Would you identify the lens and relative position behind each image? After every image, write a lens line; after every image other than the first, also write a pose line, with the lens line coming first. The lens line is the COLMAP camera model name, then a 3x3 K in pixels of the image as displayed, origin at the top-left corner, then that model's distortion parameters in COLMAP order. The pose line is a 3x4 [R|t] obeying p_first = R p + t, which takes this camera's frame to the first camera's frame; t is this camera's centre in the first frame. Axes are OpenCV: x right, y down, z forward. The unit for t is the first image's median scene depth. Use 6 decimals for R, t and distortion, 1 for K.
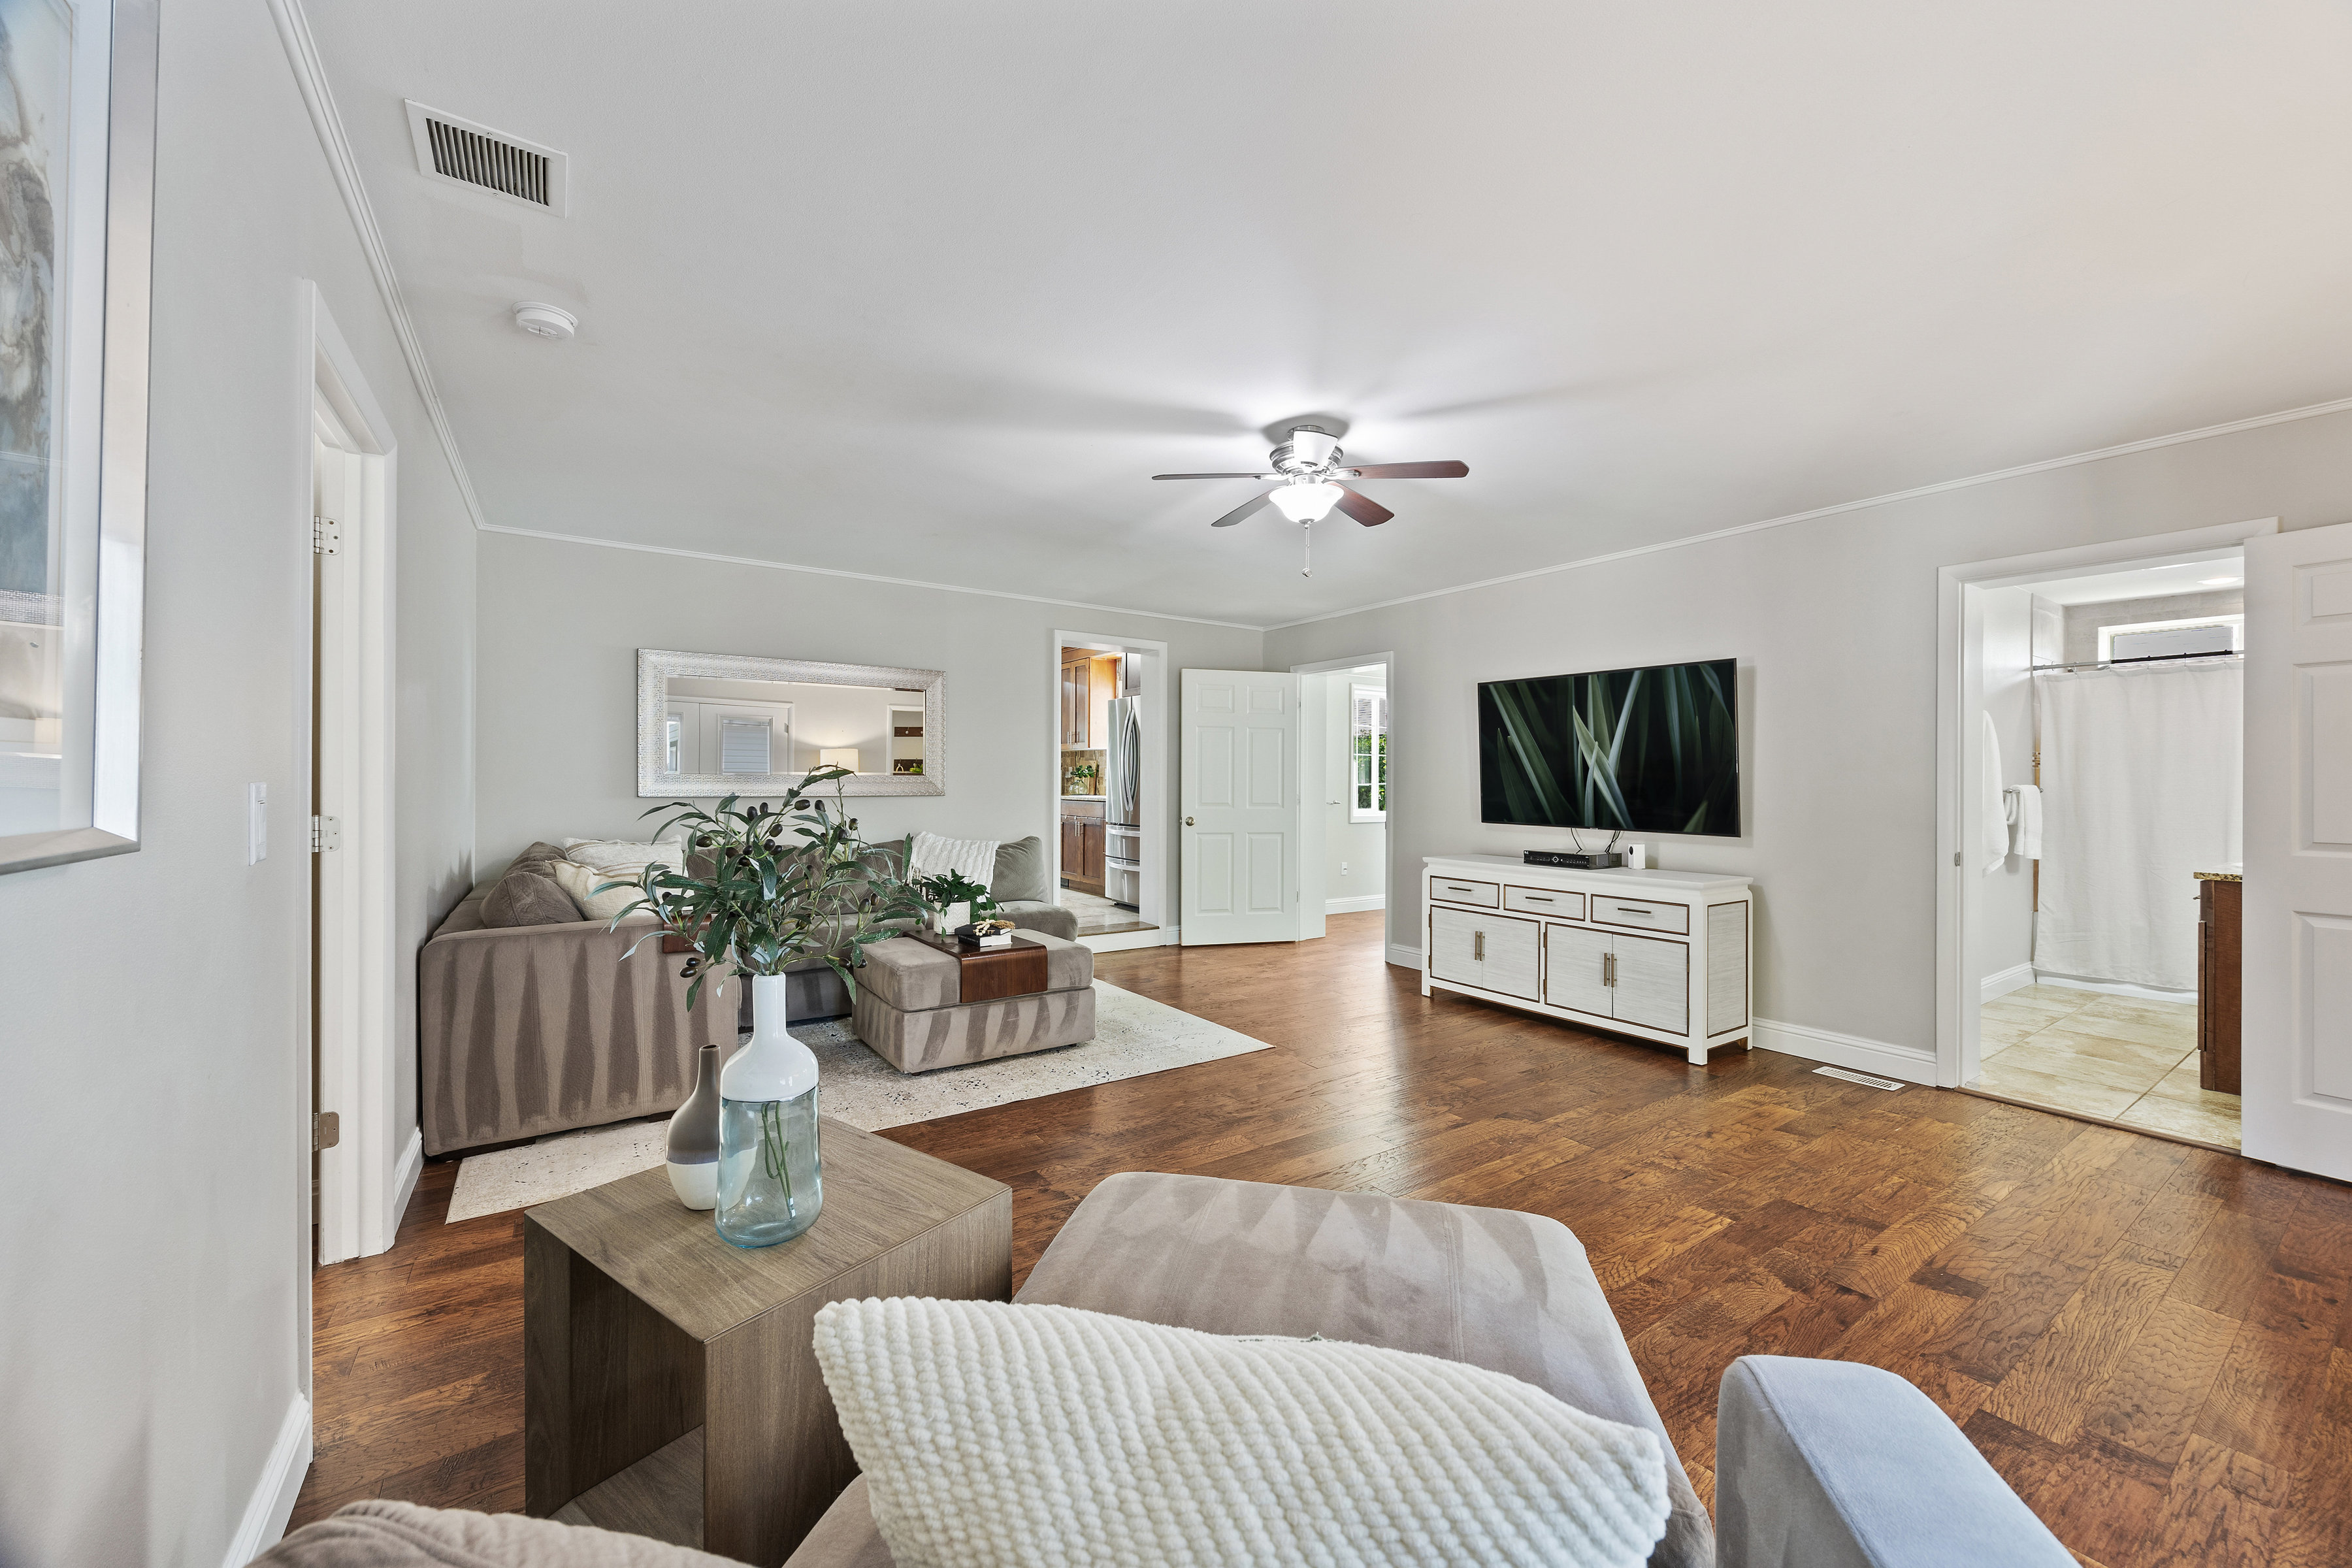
lens RADIAL K [[908.2, 0, 1184.9], [0, 908.2, 780.9], [0, 0, 1]] dist [-0.001573, 0.000058]
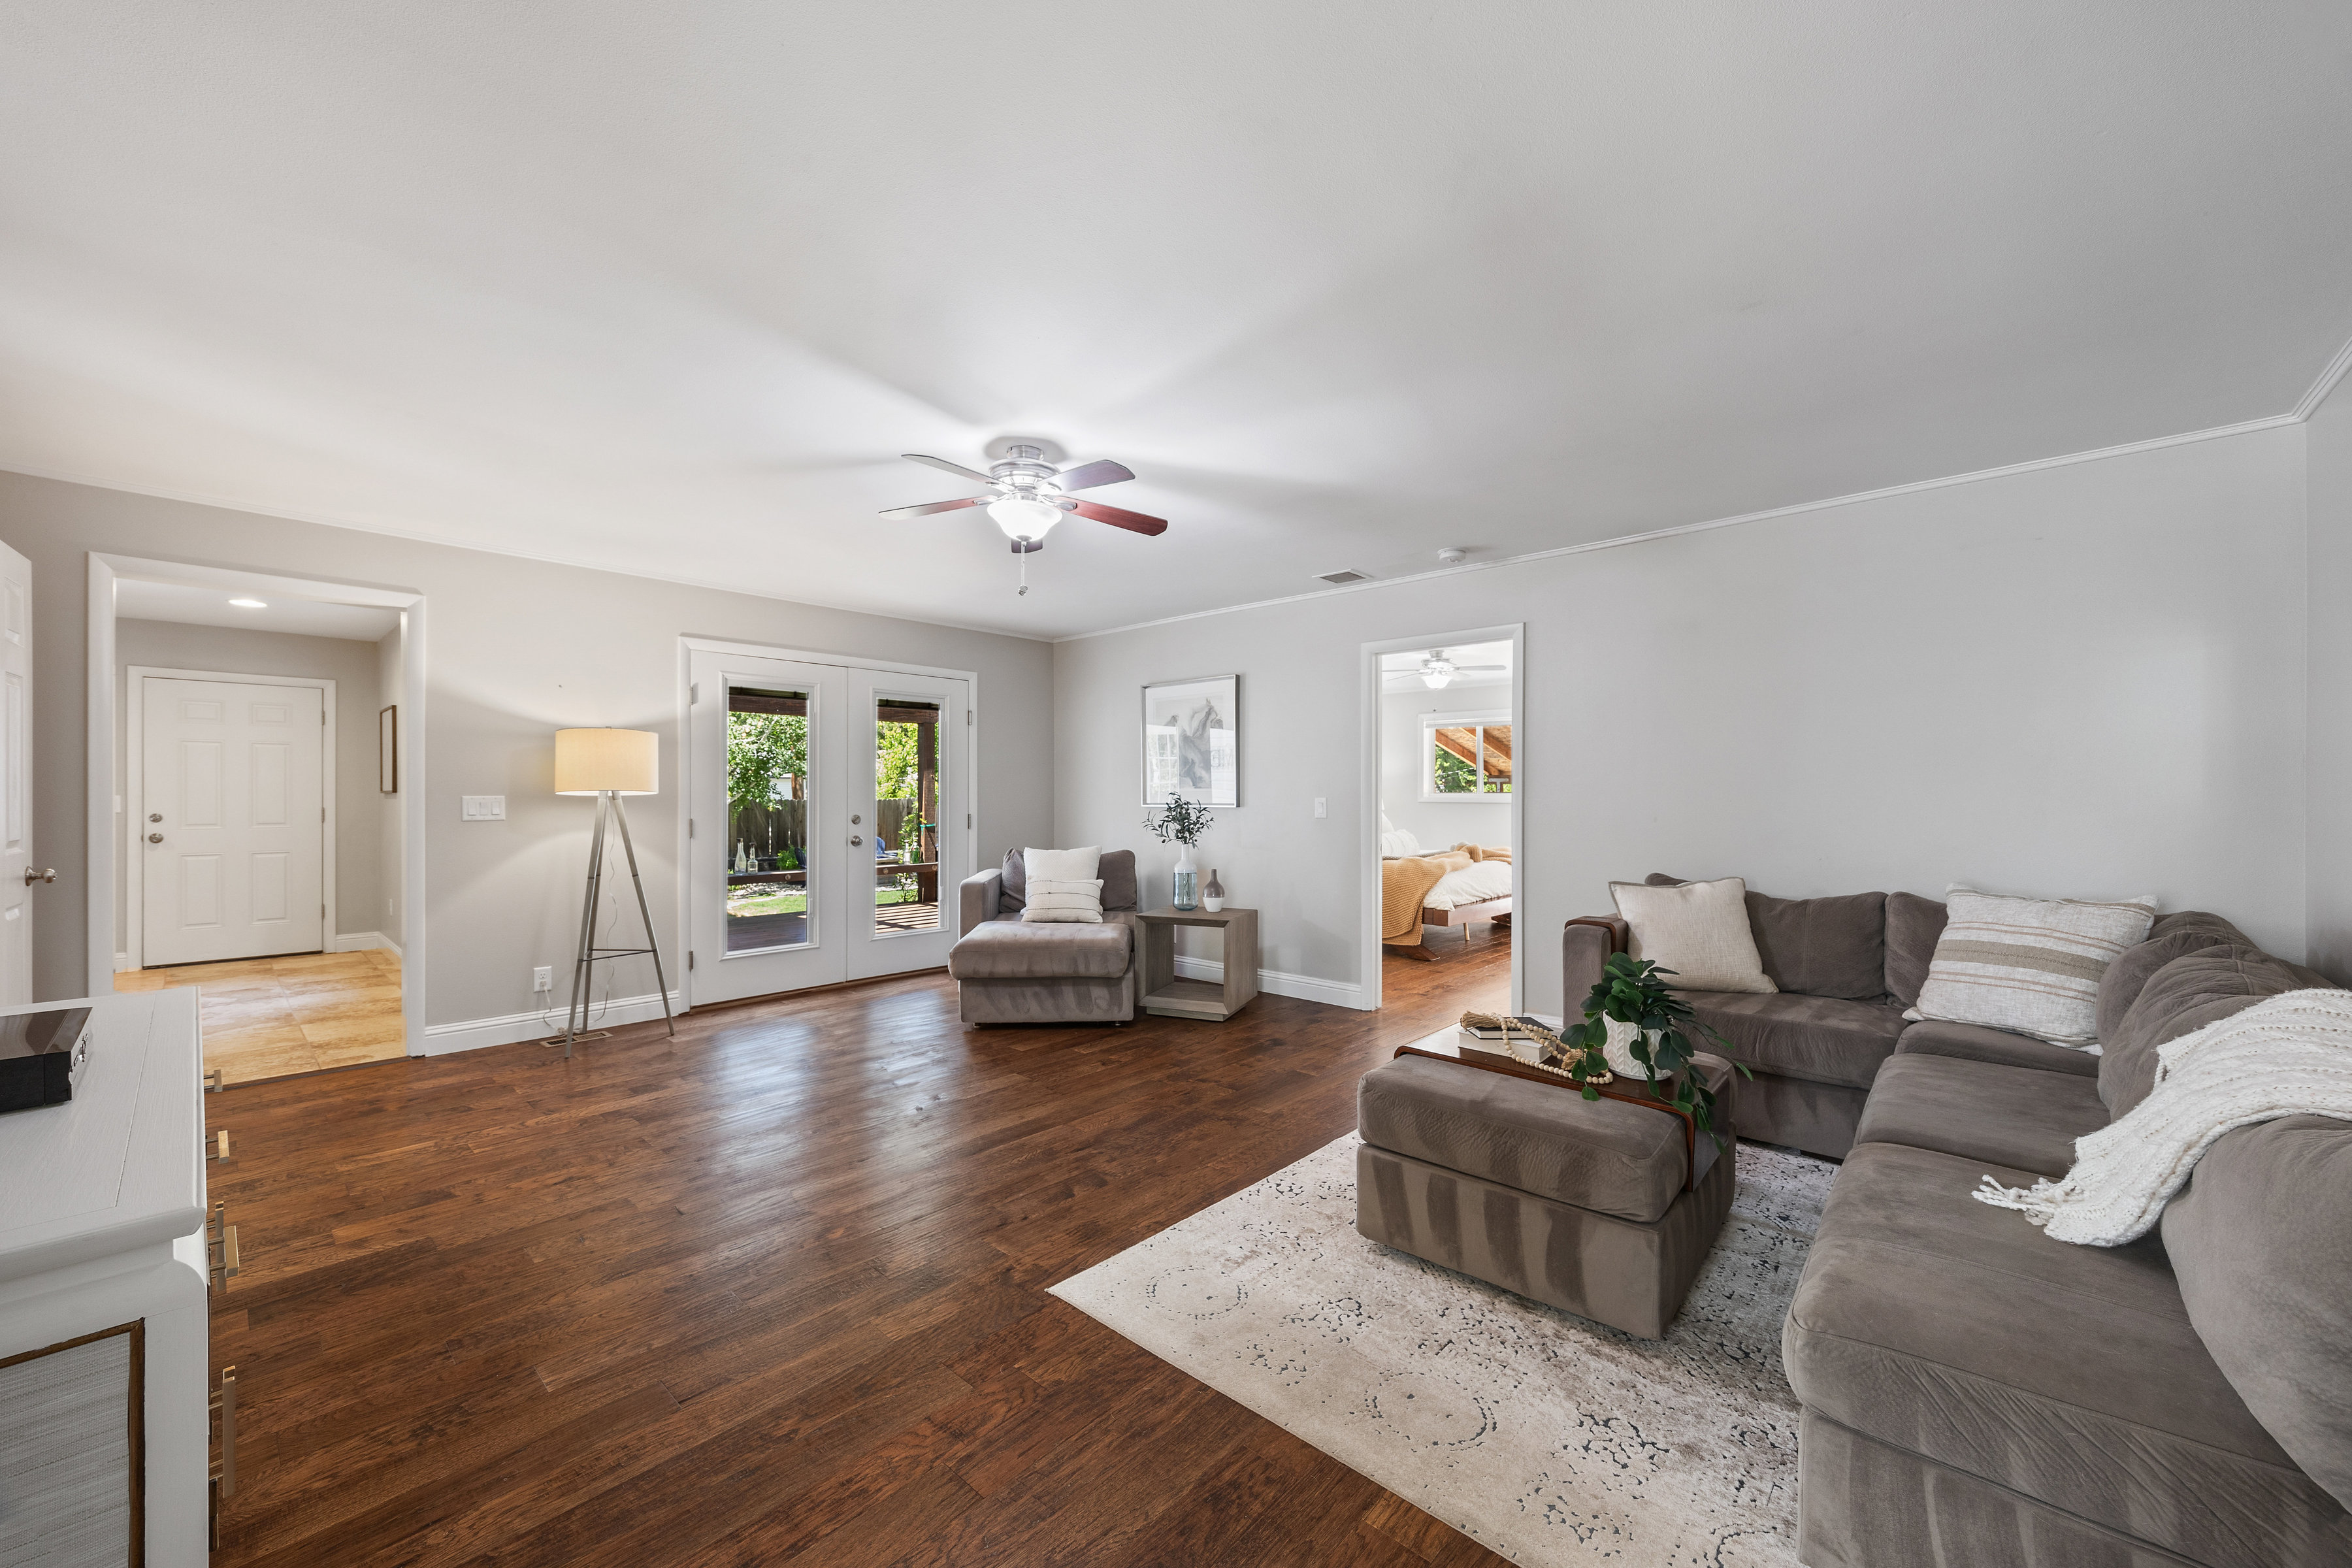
lens RADIAL K [[900.4, 0, 1189.5], [0, 900.4, 778.2], [0, 0, 1]] dist [-0.001899, -0.000208]
pose [[-0.971895, -0.016045, -0.234866, 0.174339], [-0.011482, 0.999718, -0.020781, 0.003245], [0.235134, -0.017501, -0.971806, 1.835905]]
